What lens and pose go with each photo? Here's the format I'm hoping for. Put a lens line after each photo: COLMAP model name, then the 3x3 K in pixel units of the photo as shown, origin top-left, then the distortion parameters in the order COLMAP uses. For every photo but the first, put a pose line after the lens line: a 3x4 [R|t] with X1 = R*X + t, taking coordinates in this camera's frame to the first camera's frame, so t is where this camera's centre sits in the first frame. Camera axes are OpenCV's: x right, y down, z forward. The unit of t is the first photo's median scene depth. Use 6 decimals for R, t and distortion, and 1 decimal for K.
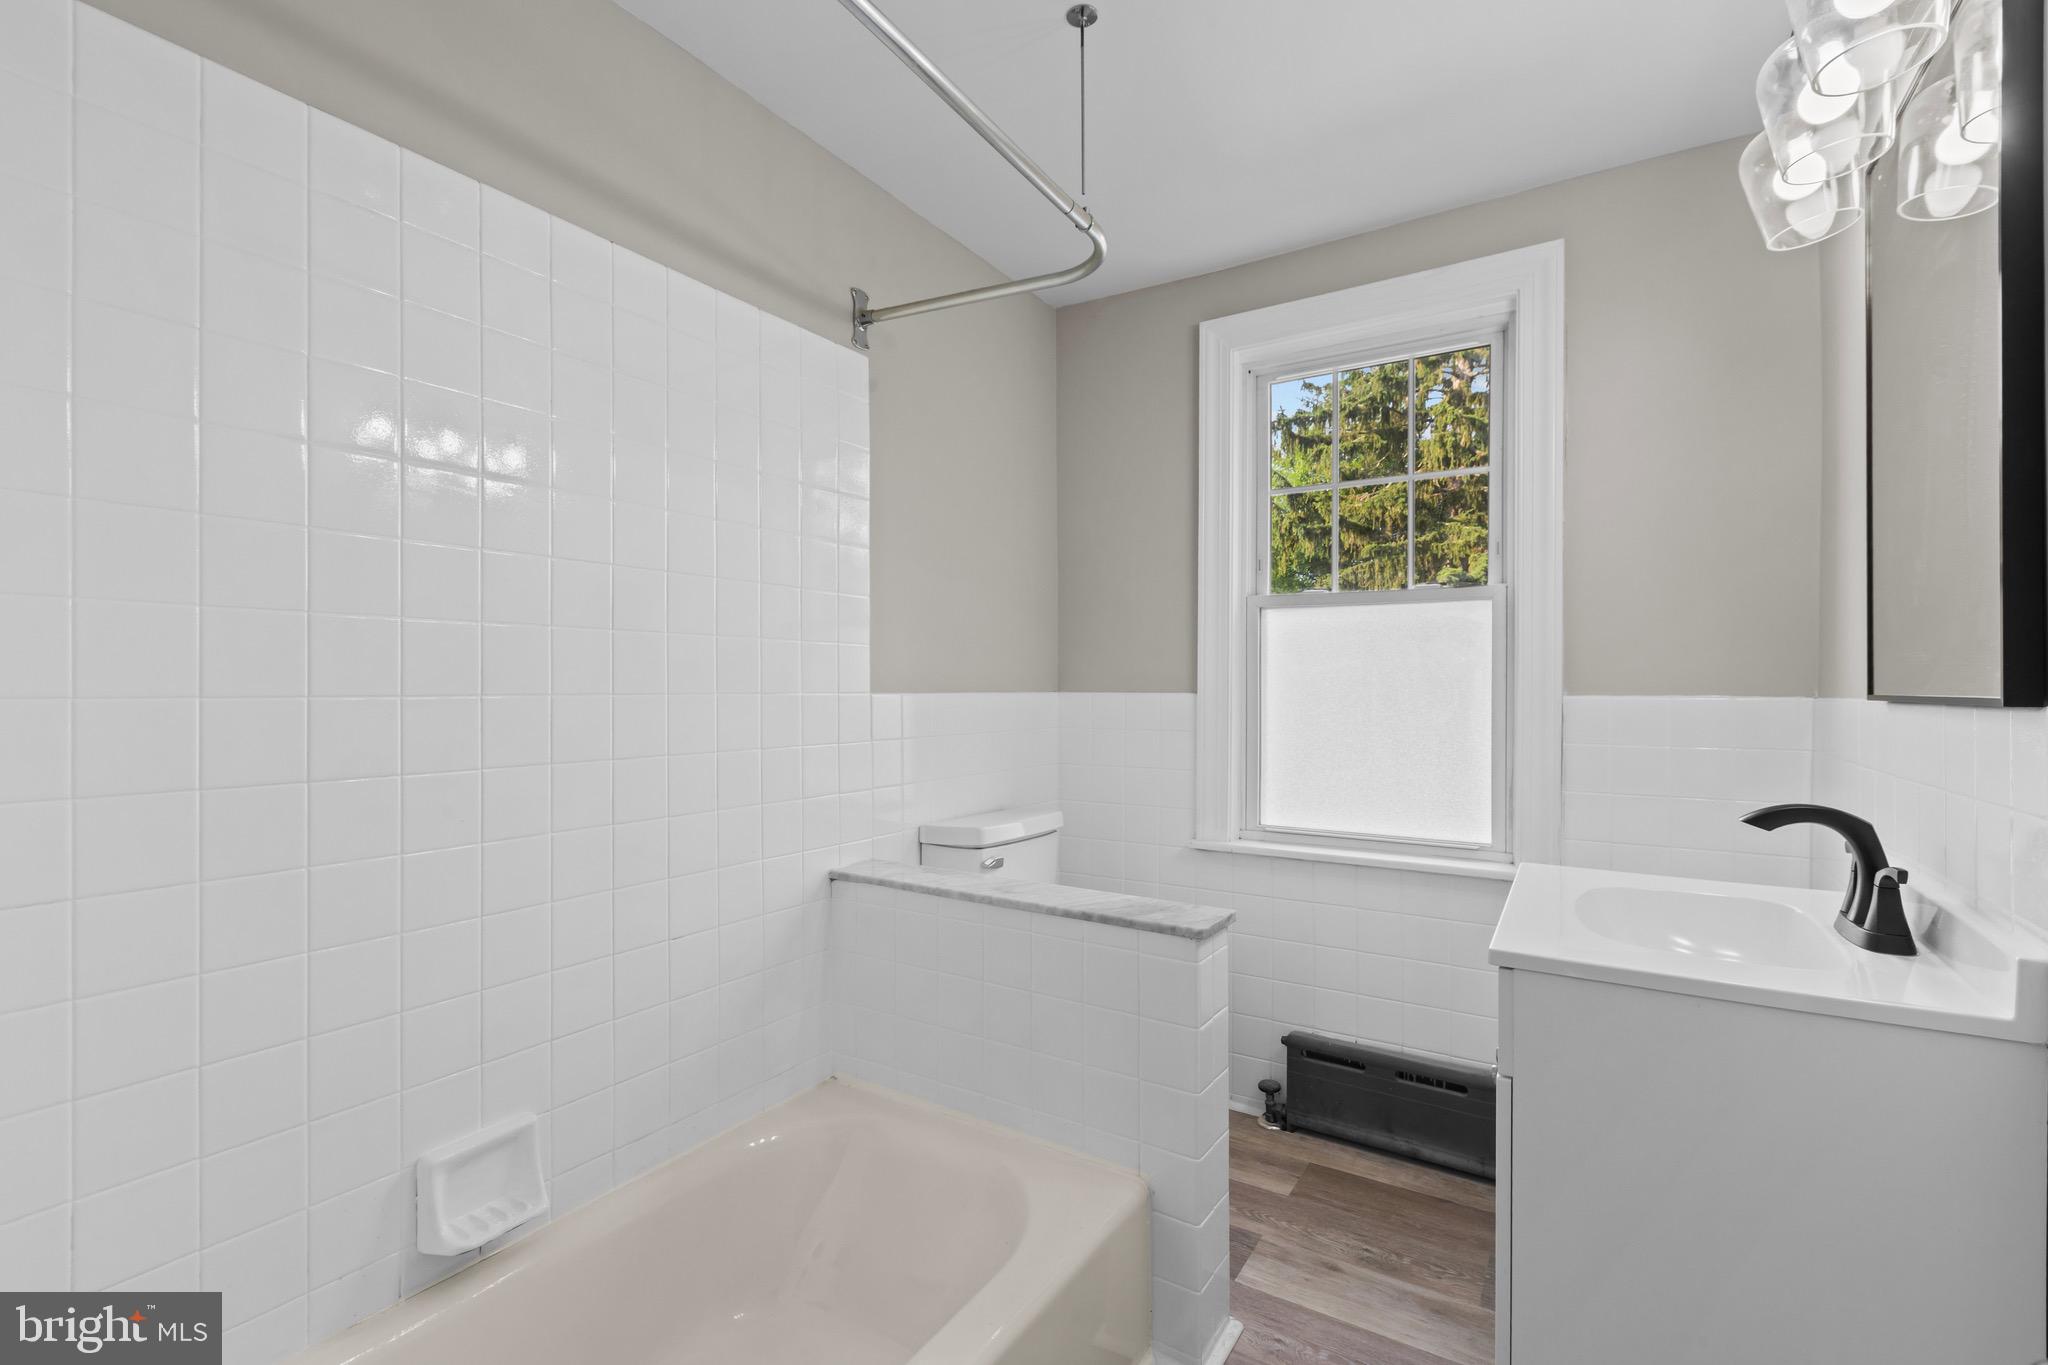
lens RADIAL K [[929.0, 0, 1029.9], [0, 929.0, 686.9], [0, 0, 1]] dist [-0.003066, 0.000285]
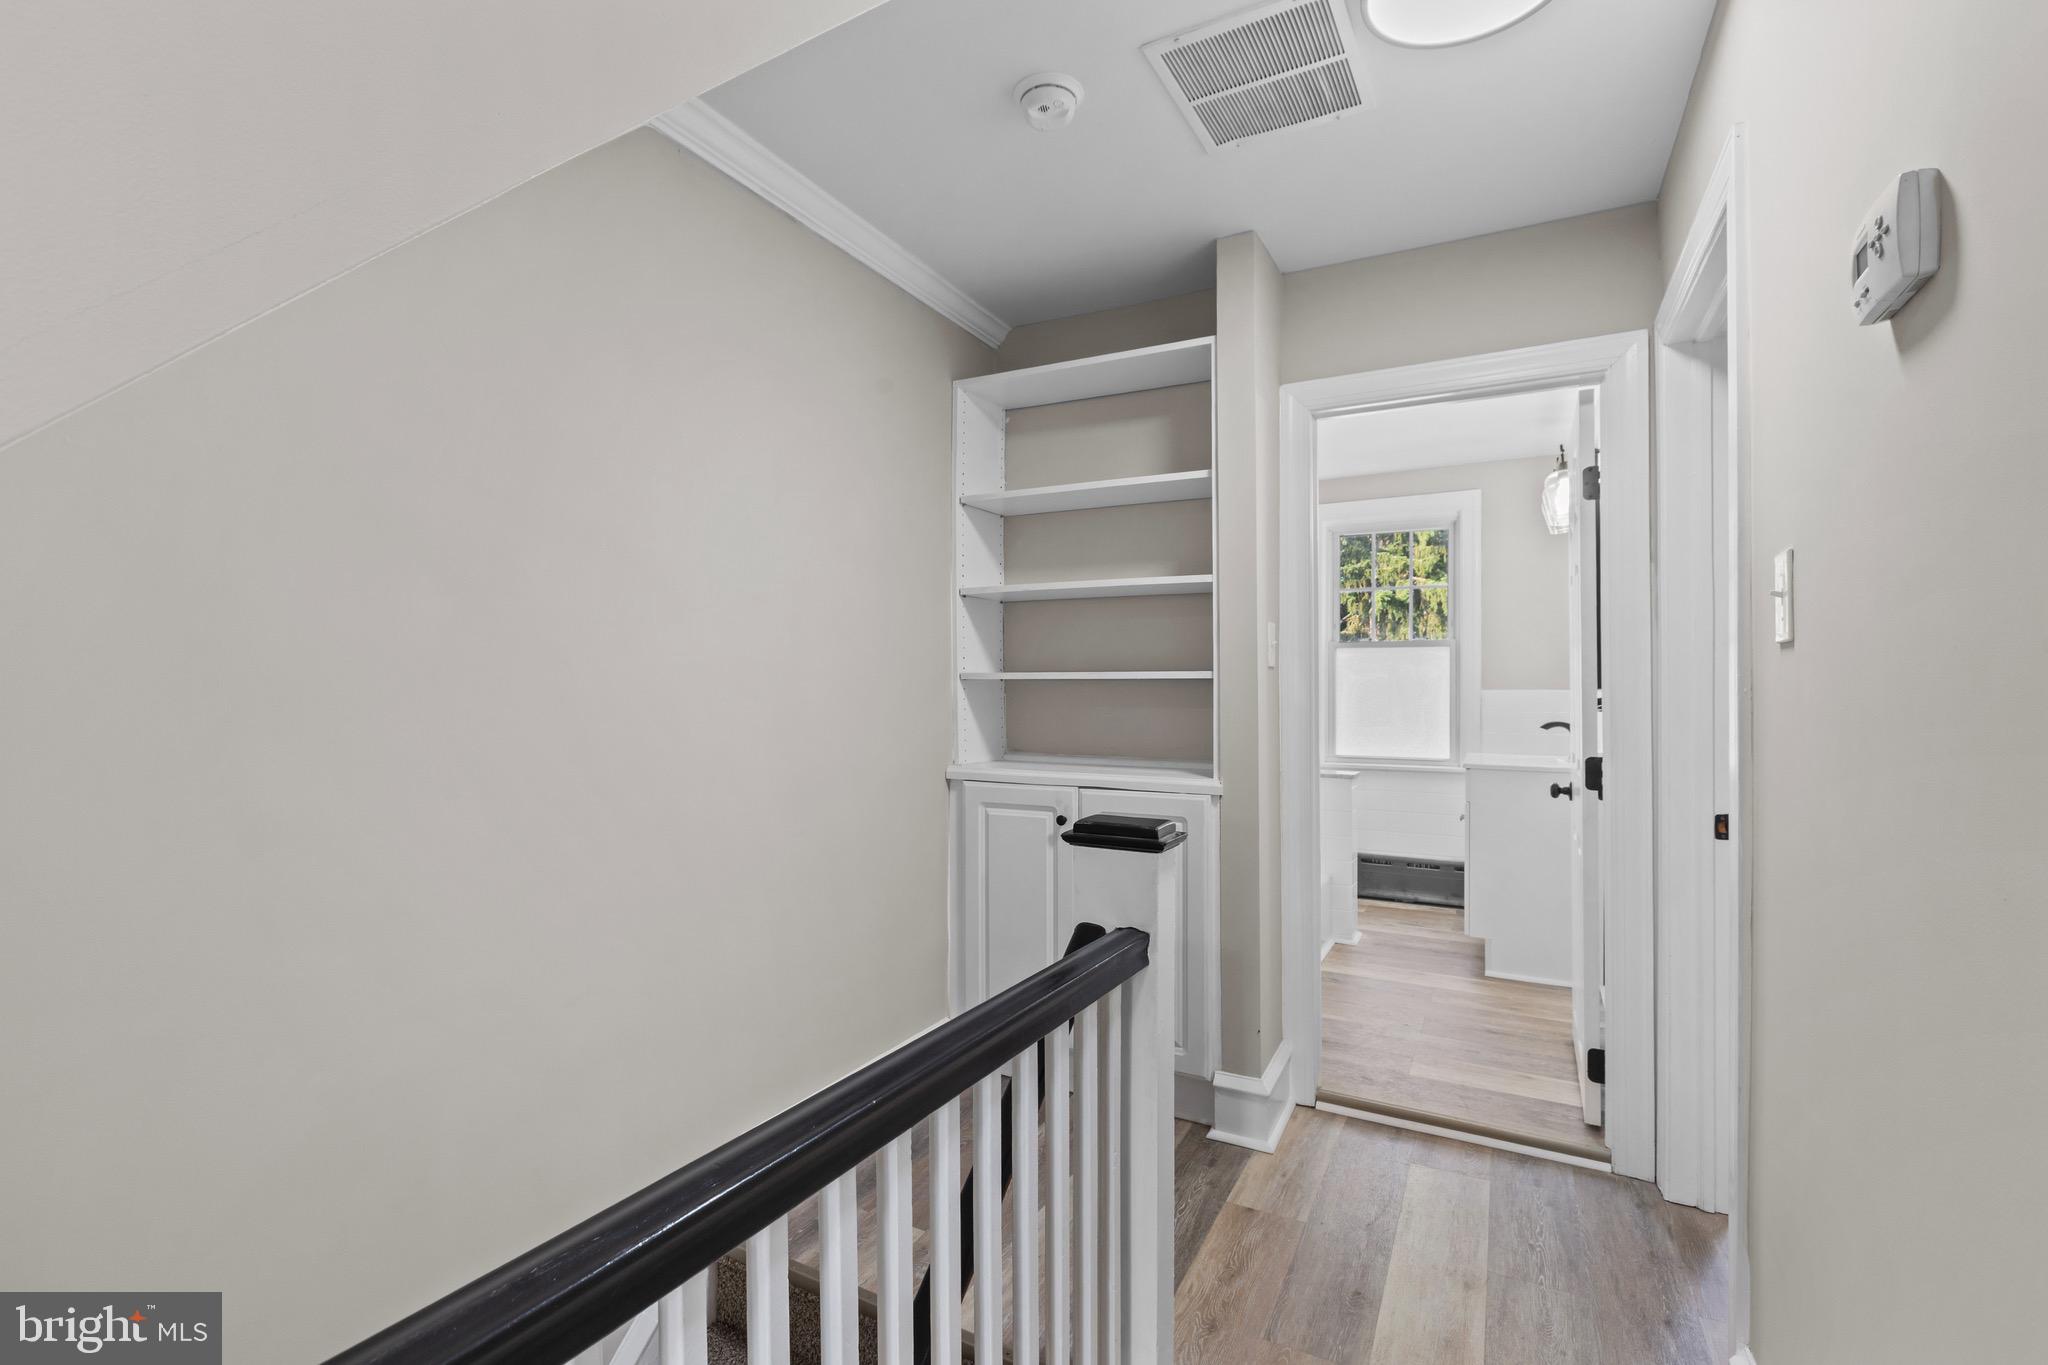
lens RADIAL K [[966.8, 0, 978.9], [0, 966.8, 684.4], [0, 0, 1]] dist [0.001322, 0.000013]
pose [[0.998724, 0.001542, 0.050483, -0.746637], [-0.001058, 0.999953, -0.009626, 0.019170], [-0.050496, 0.009561, 0.998679, -1.256859]]
